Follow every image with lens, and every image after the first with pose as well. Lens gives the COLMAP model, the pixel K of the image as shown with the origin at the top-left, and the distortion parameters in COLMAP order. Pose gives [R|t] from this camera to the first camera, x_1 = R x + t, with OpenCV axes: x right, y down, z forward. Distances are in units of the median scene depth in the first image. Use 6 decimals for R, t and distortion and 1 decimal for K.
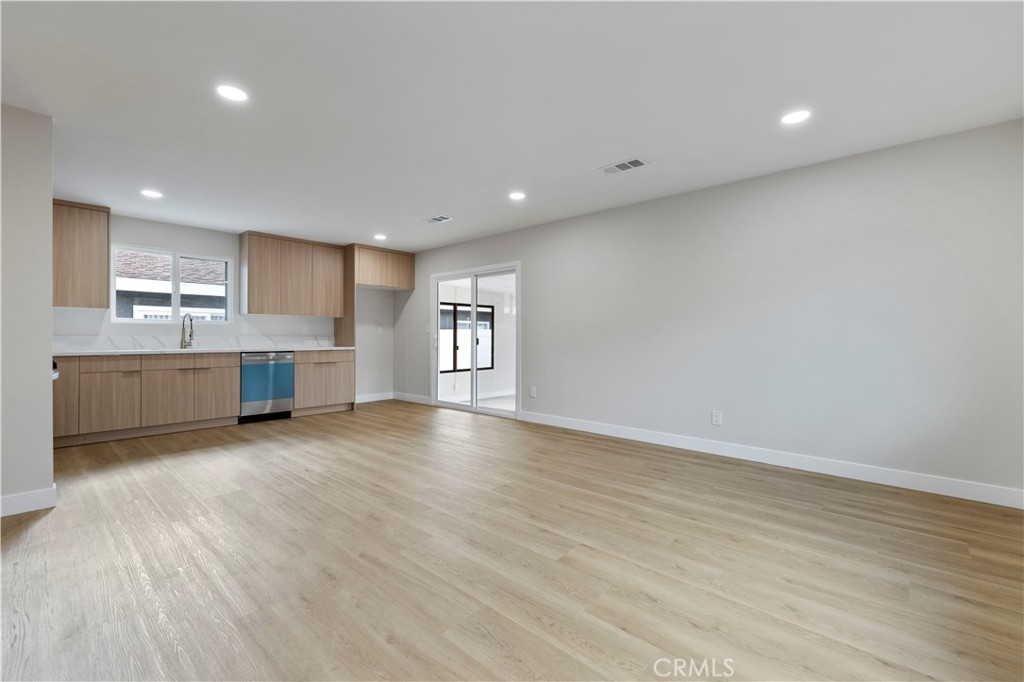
lens RADIAL K [[431.1, 0, 506.6], [0, 431.1, 337.3], [0, 0, 1]] dist [-0.000500, -0.000266]
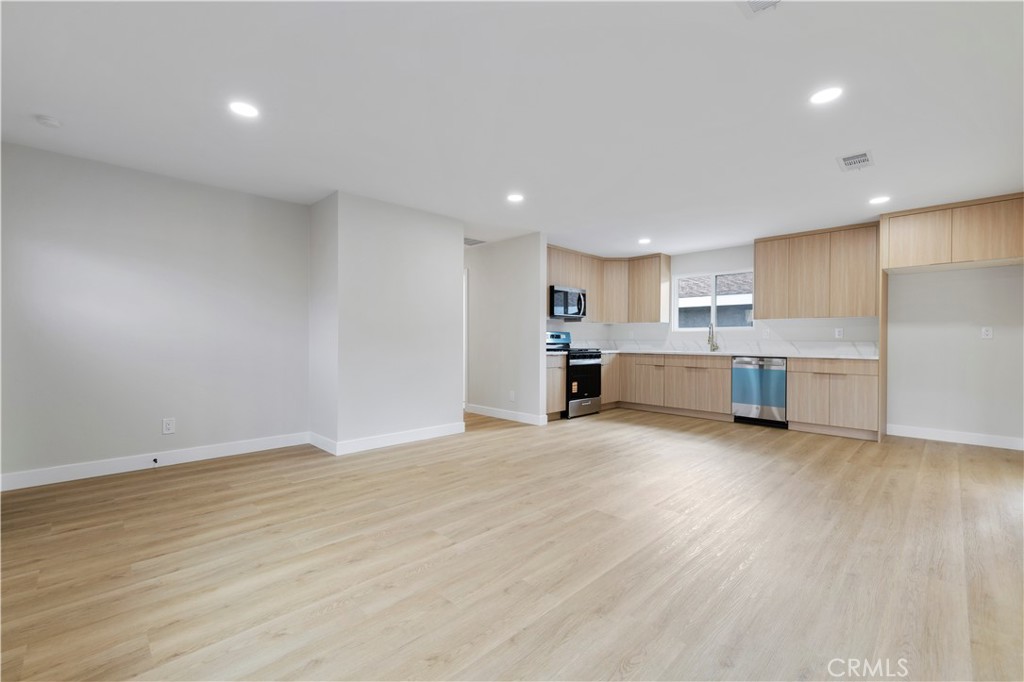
lens RADIAL K [[432.6, 0, 509.8], [0, 432.6, 340.1], [0, 0, 1]] dist [0.001850, 0.000011]
pose [[-0.040573, 0.000055, -0.999177, 0.533620], [-0.006825, 0.999977, 0.000332, -0.001550], [0.999153, 0.006833, -0.040571, 0.519860]]
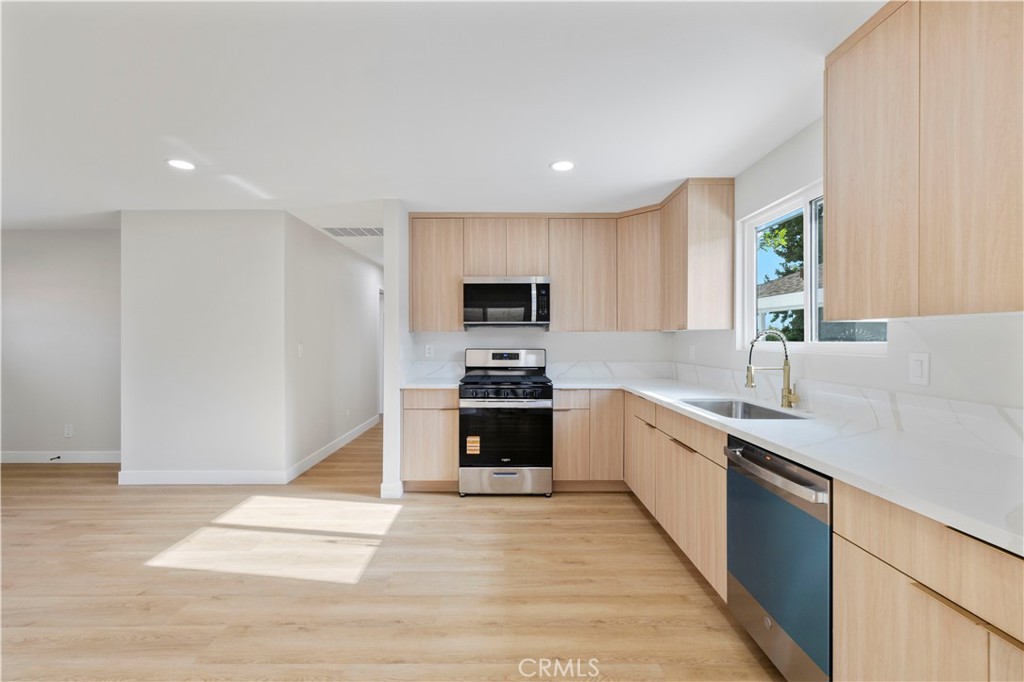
lens RADIAL K [[432.6, 0, 509.8], [0, 432.6, 340.1], [0, 0, 1]] dist [0.001850, 0.000011]
pose [[-0.727274, 0.001576, -0.686346, -0.244263], [-0.001097, 0.999993, 0.003458, -0.048521], [0.686347, 0.003268, -0.727267, 1.226043]]
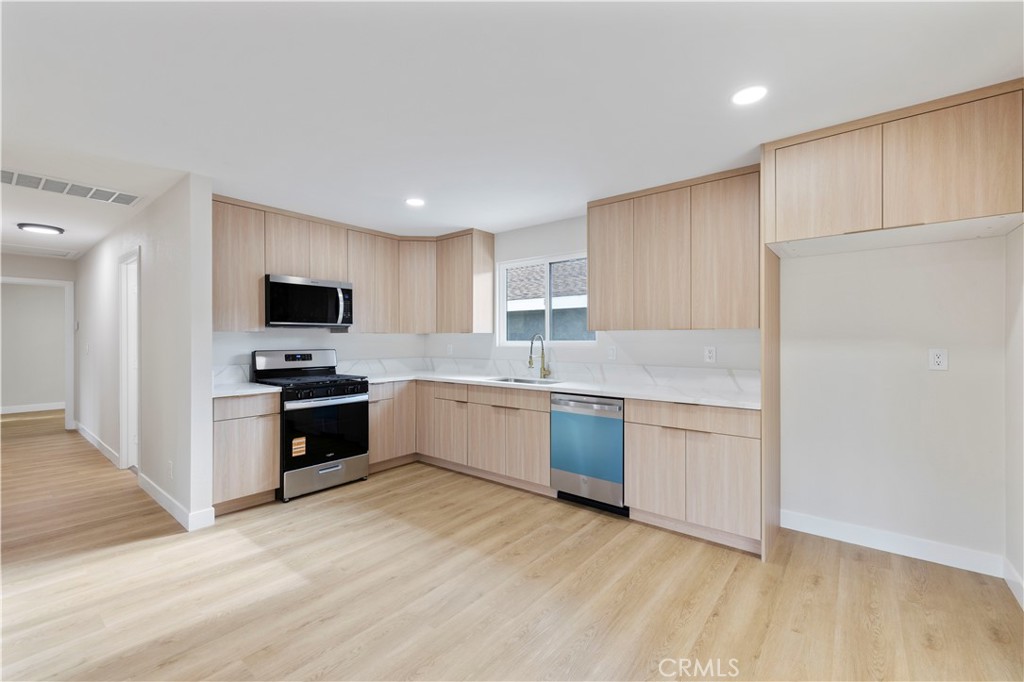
lens RADIAL K [[431.1, 0, 506.6], [0, 431.1, 337.3], [0, 0, 1]] dist [-0.000500, -0.000266]
pose [[0.066845, -0.003534, -0.997757, 0.044298], [0.000662, 0.999994, -0.003498, -0.049690], [0.997763, -0.000427, 0.066847, 0.953475]]
